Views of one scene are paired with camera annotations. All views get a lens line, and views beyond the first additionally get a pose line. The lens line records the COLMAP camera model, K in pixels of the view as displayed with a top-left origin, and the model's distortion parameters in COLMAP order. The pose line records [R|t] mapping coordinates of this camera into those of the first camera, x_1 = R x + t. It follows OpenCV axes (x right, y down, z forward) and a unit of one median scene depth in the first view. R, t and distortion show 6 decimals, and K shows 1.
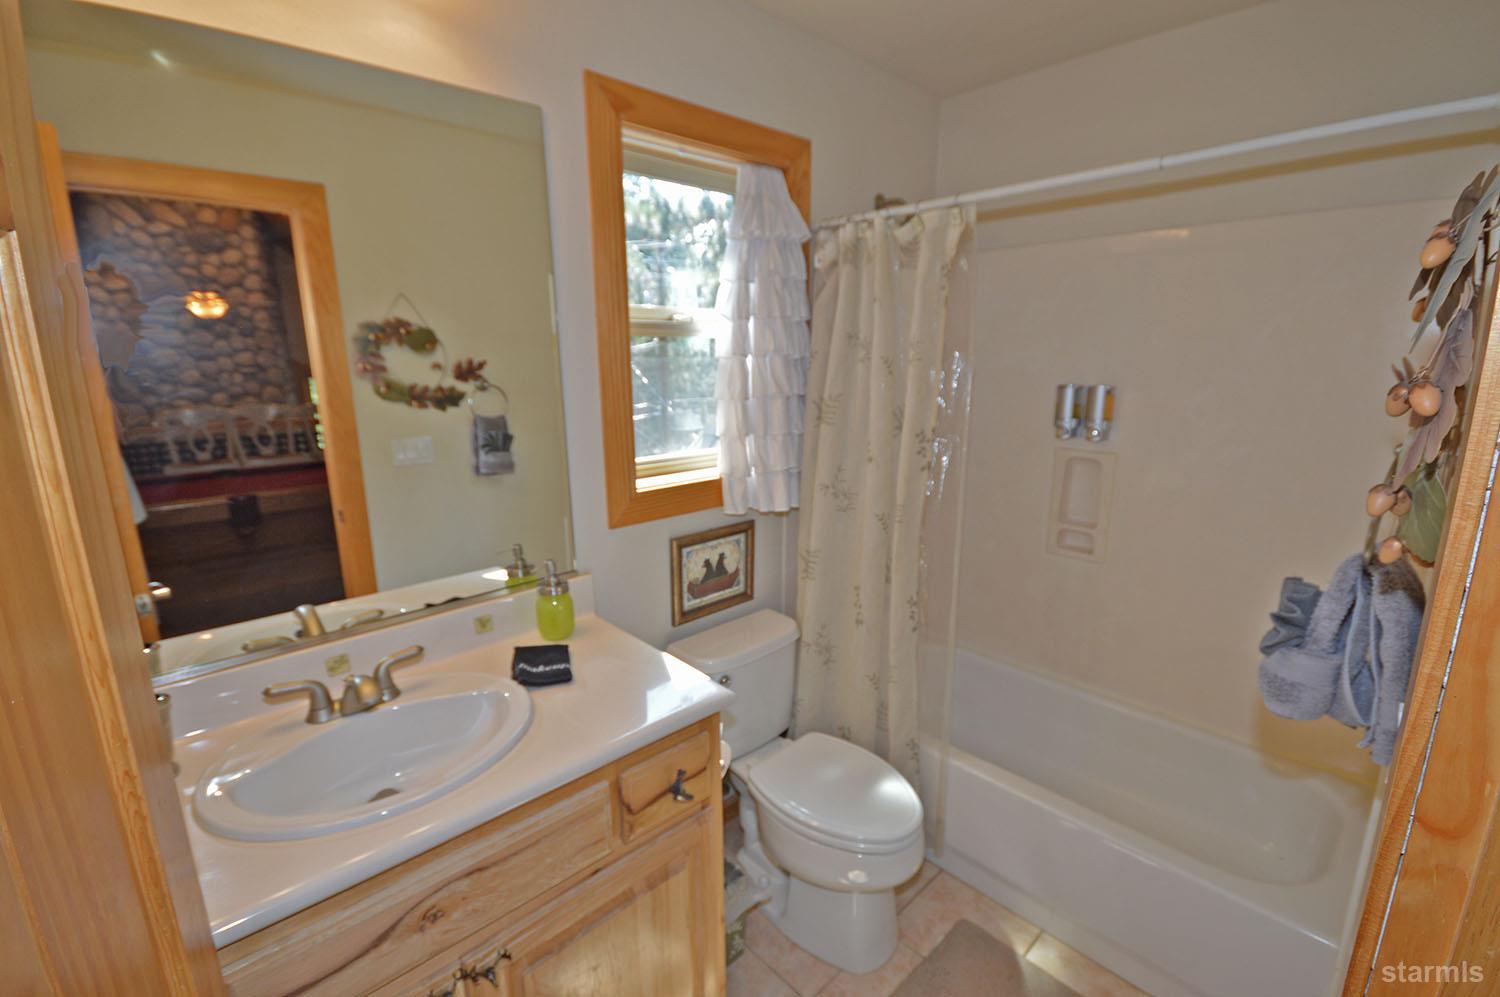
lens RADIAL K [[672.4, 0, 752.8], [0, 672.4, 502.3], [0, 0, 1]] dist [0.000324, -0.000075]
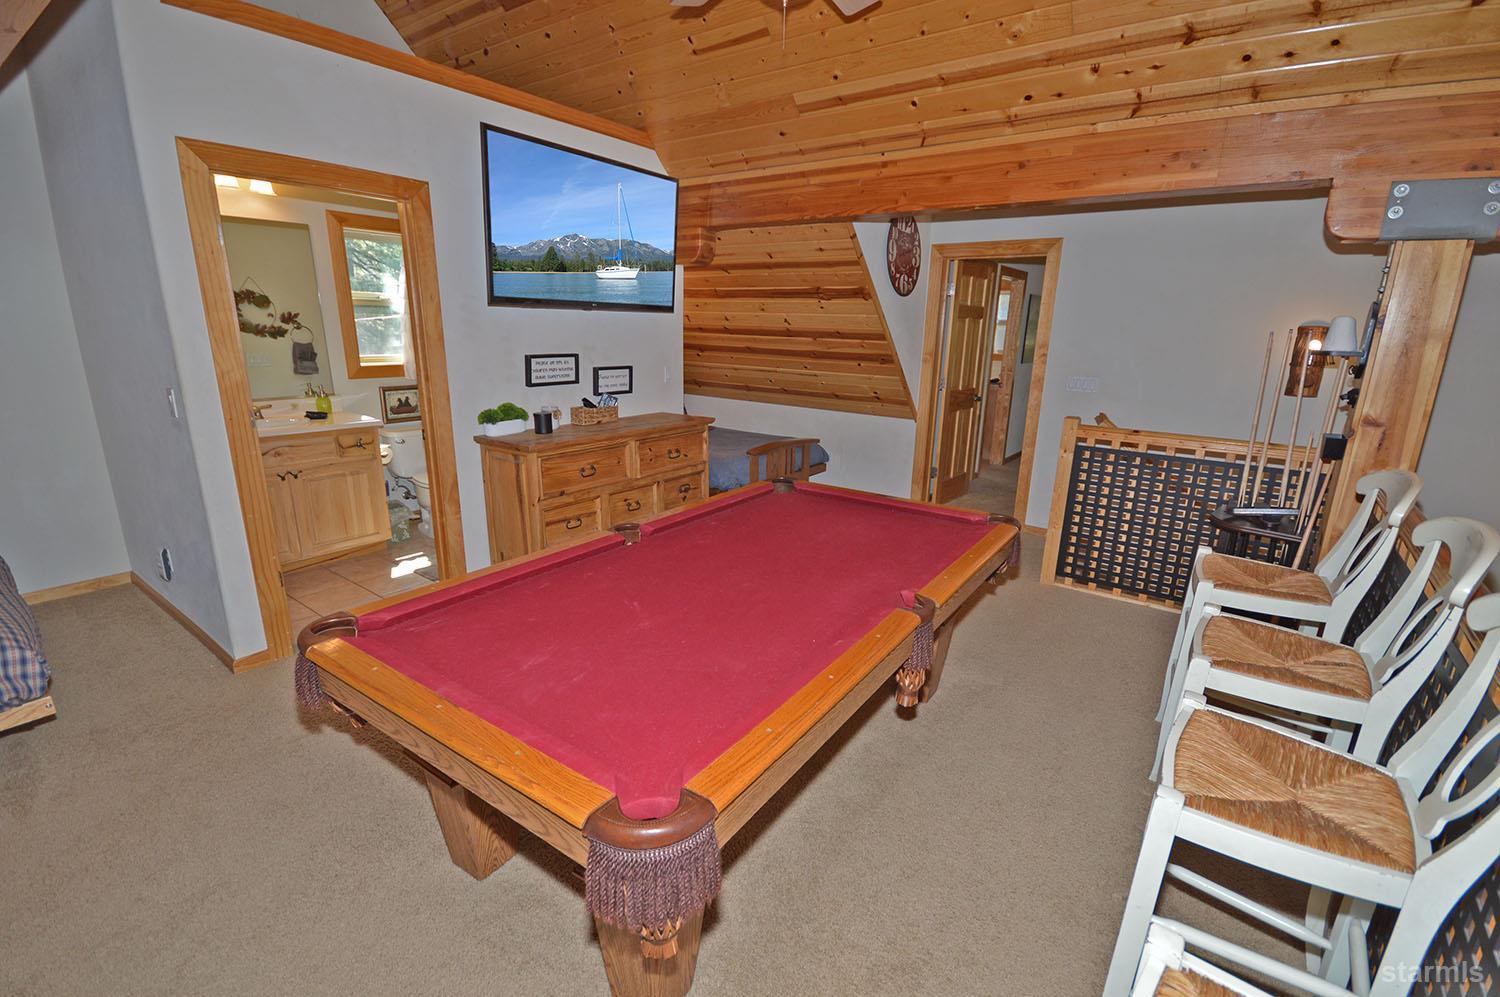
lens RADIAL K [[672.4, 0, 743.7], [0, 672.4, 498.5], [0, 0, 1]] dist [0.000324, -0.000075]
pose [[0.985112, -0.019192, 0.170837, 0.549420], [0.011975, 0.998996, 0.043172, 0.267147], [-0.171494, -0.040484, 0.984353, -1.201354]]
